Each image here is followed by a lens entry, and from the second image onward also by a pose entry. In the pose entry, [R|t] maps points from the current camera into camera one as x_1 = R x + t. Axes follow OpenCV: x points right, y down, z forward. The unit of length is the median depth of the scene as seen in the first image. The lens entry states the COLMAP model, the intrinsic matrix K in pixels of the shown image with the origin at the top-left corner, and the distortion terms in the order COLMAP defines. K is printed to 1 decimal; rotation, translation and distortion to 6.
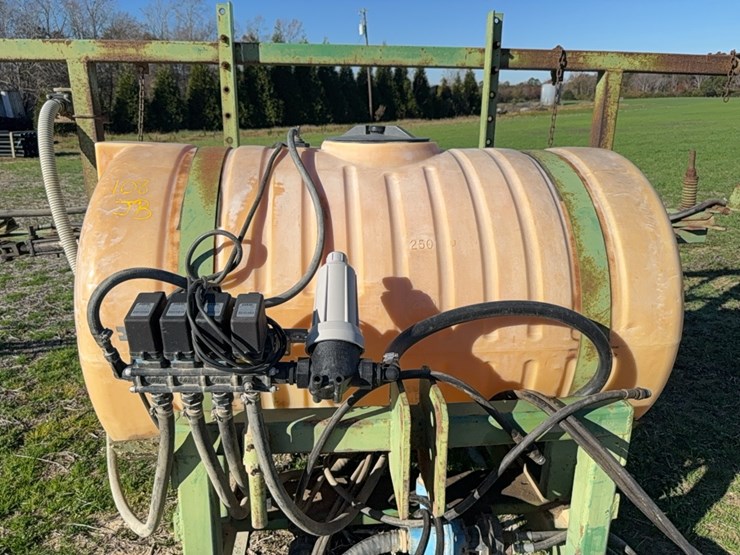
lens RADIAL K [[522.9, 0, 369.3], [0, 522.9, 280.3], [0, 0, 1]] dist [0.038321, -0.048305]
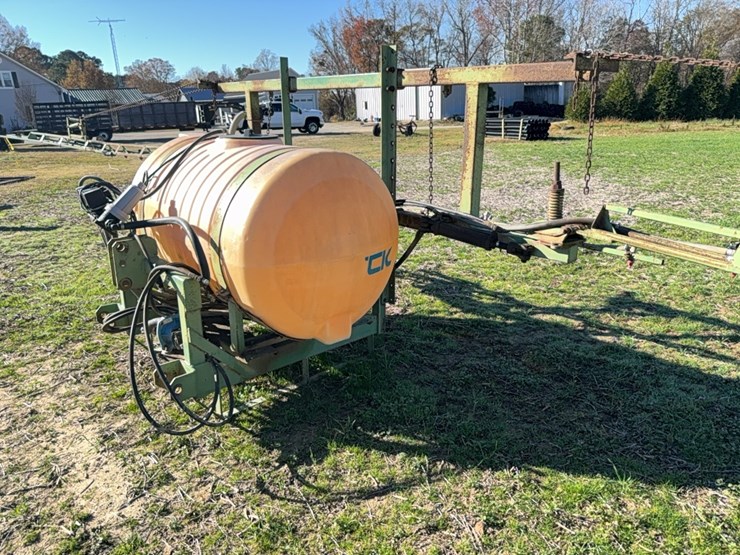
lens RADIAL K [[522.9, 0, 369.3], [0, 522.9, 280.3], [0, 0, 1]] dist [0.038321, -0.048305]
pose [[0.578336, 0.253103, -0.775543, 2.274316], [-0.233814, 0.962199, 0.139660, -0.179655], [0.781574, 0.100562, 0.615653, 0.319139]]
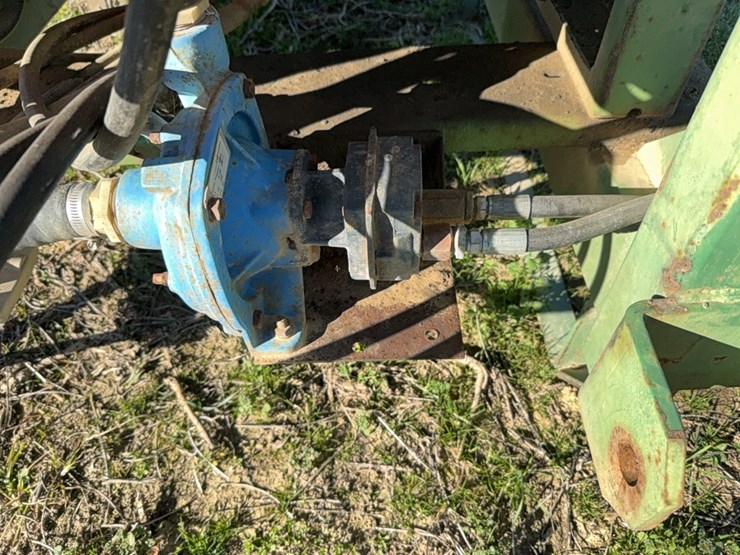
lens RADIAL K [[534.9, 0, 369.1], [0, 534.9, 278.4], [0, 0, 1]] dist [0.011748, -0.038343]
pose [[0.994900, 0.038955, -0.093041, 0.264777], [0.021485, 0.819407, 0.572810, 0.363307], [0.098552, -0.571887, 0.814391, 0.765457]]
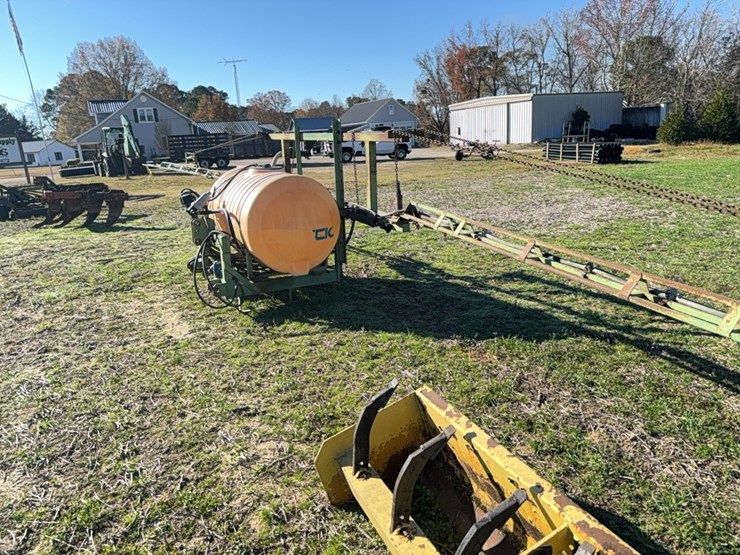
lens RADIAL K [[518.2, 0, 370.0], [0, 518.2, 277.5], [0, 0, 1]] dist [0.088165, -0.113535]
pose [[0.412393, 0.233880, -0.880473, 4.320655], [-0.245987, 0.959172, 0.139571, -0.282738], [0.877168, 0.159027, 0.453087, 0.218806]]
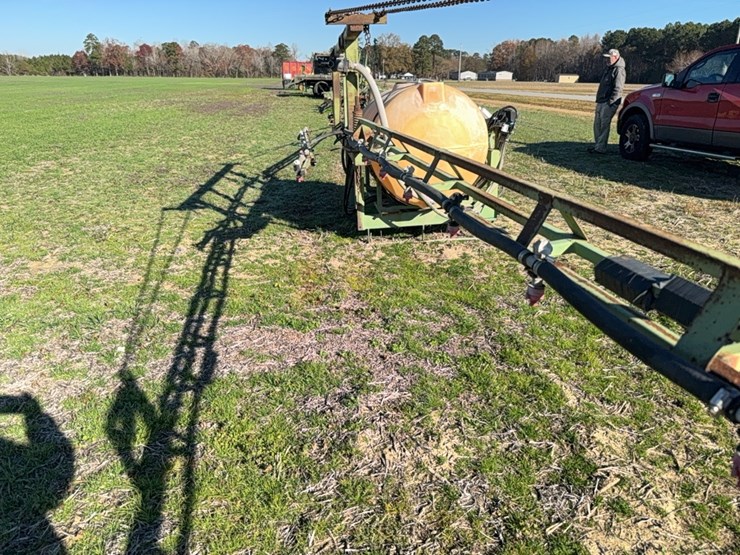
lens RADIAL K [[522.9, 0, 369.3], [0, 522.9, 280.3], [0, 0, 1]] dist [0.038321, -0.048305]
pose [[-0.015595, -0.328278, 0.944452, -3.812276], [0.309333, 0.896644, 0.316769, -0.370637], [-0.950826, 0.297091, 0.087564, 1.649727]]
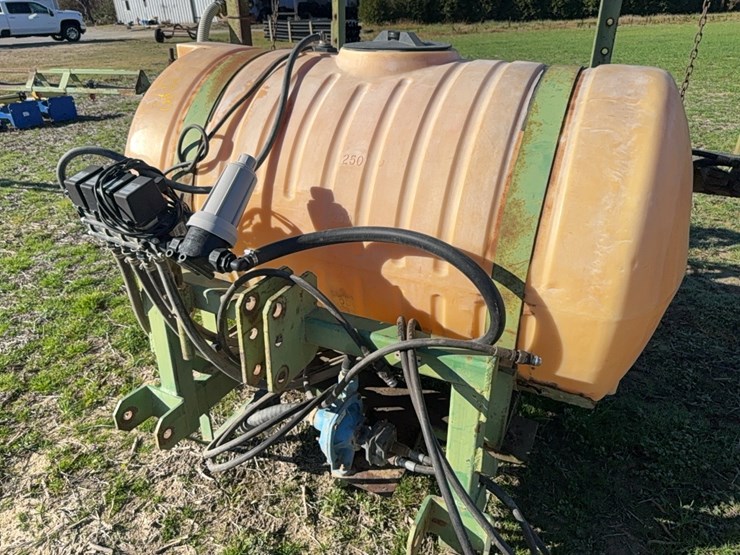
lens RADIAL K [[527.8, 0, 370.1], [0, 527.8, 280.0], [0, 0, 1]] dist [0.011419, -0.018129]
pose [[0.853303, 0.238343, -0.463753, 0.672216], [-0.151801, 0.964441, 0.216355, -0.070412], [0.498829, -0.114218, 0.859141, 0.100786]]
